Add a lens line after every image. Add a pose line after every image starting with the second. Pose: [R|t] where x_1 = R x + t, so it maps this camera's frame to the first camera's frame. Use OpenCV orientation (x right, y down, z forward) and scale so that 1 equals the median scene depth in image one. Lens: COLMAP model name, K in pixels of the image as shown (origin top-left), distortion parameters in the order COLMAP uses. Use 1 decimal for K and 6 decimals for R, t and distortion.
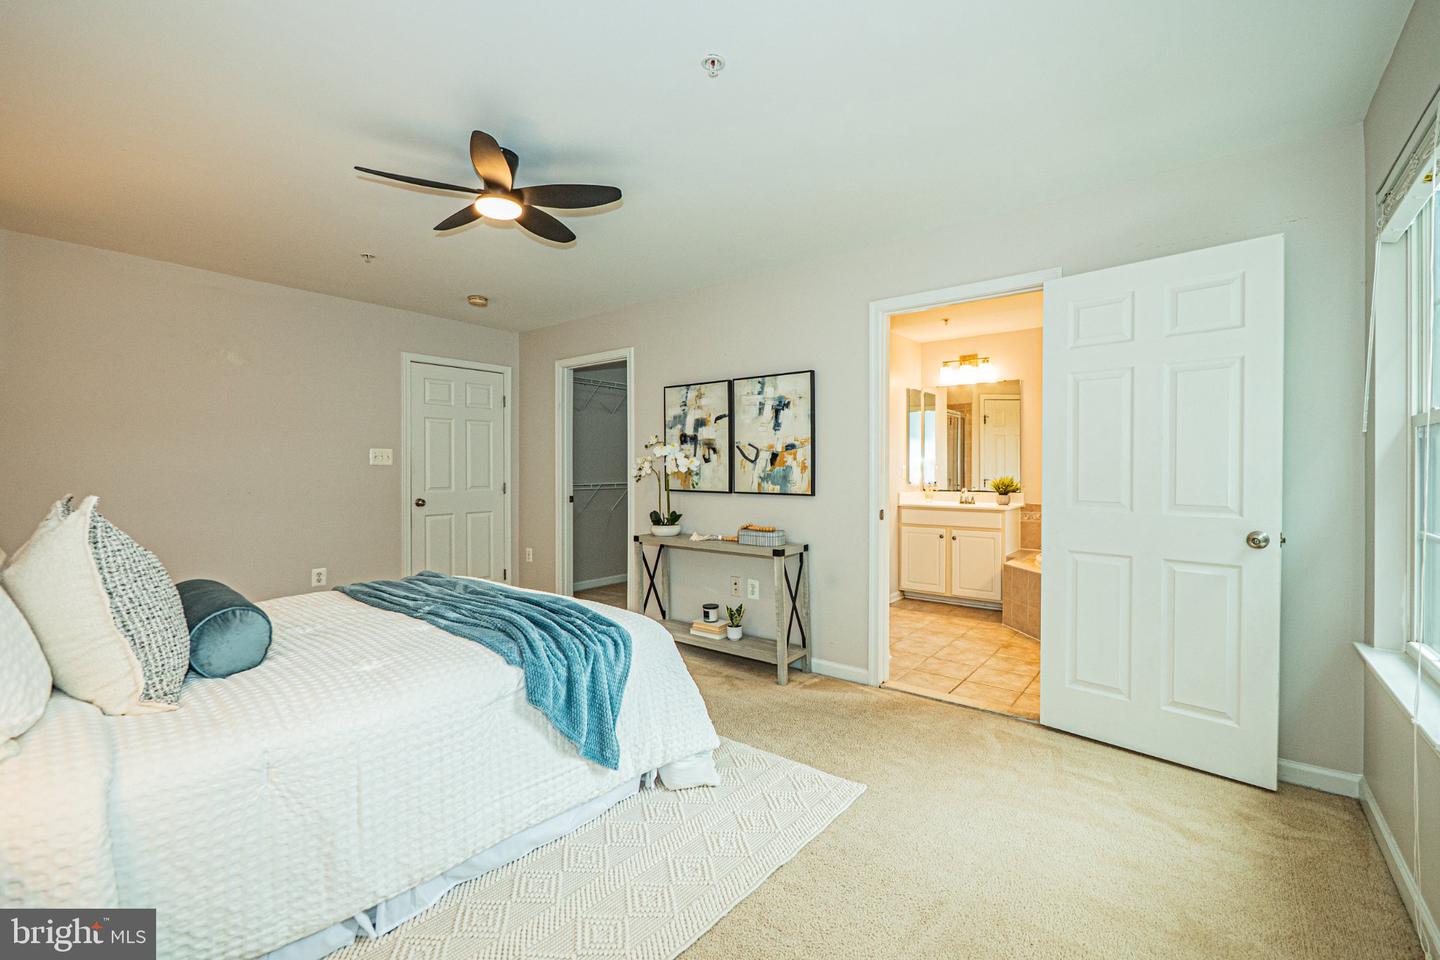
lens RADIAL K [[609.4, 0, 719.3], [0, 609.4, 474.2], [0, 0, 1]] dist [-0.006668, 0.000909]
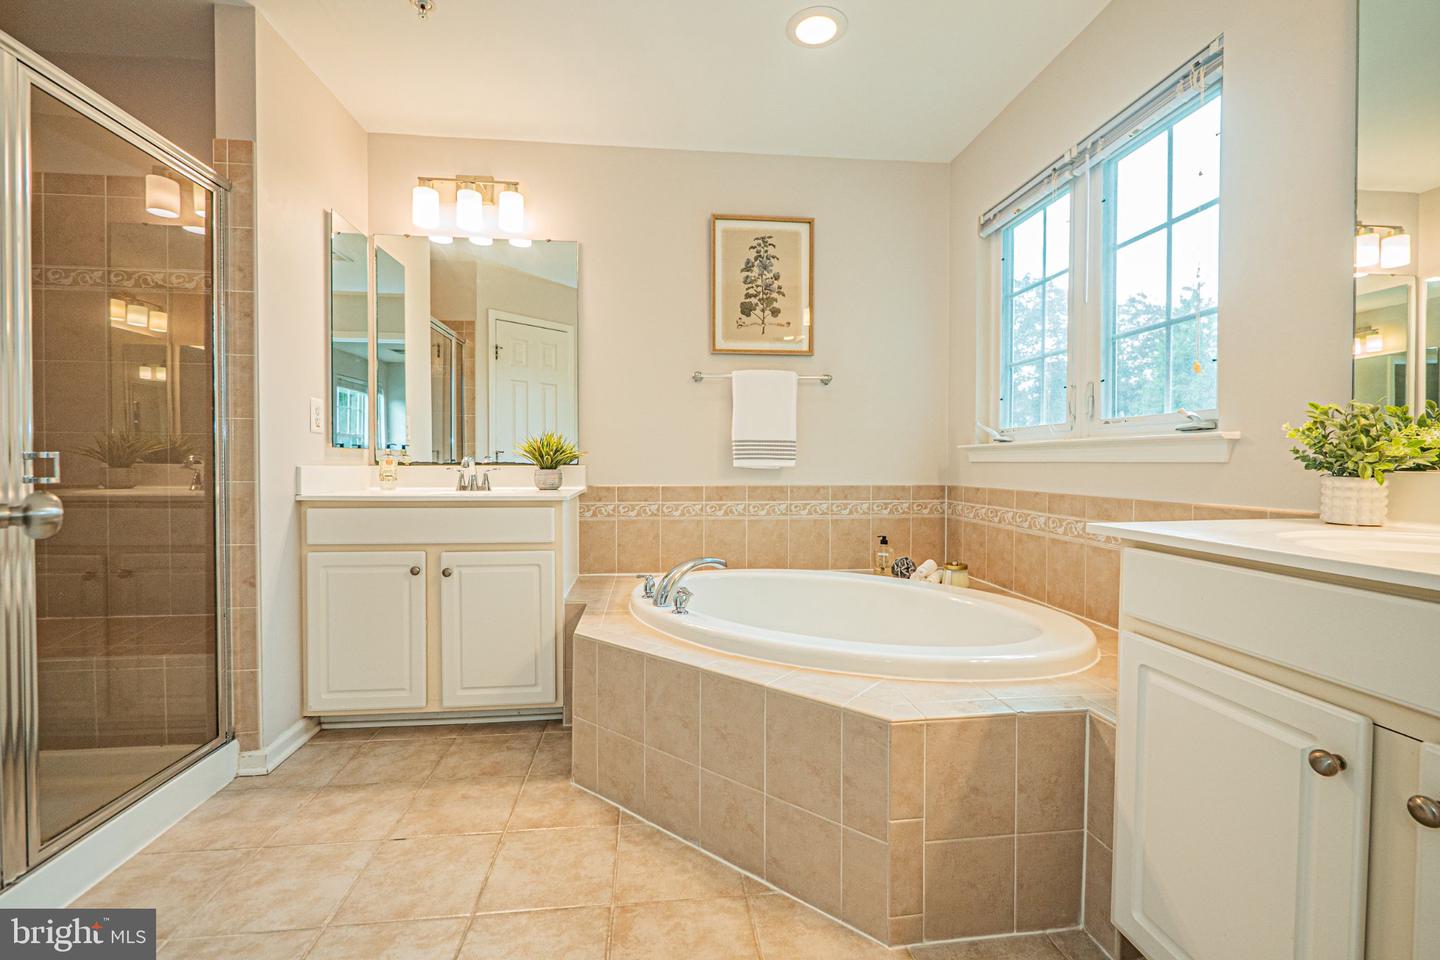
lens RADIAL K [[609.4, 0, 719.3], [0, 609.4, 474.2], [0, 0, 1]] dist [-0.006668, 0.000909]
pose [[0.702988, -0.010415, 0.711125, 0.211788], [0.001329, 0.999910, 0.013330, 0.031033], [-0.711200, -0.008426, 0.702939, 0.549523]]
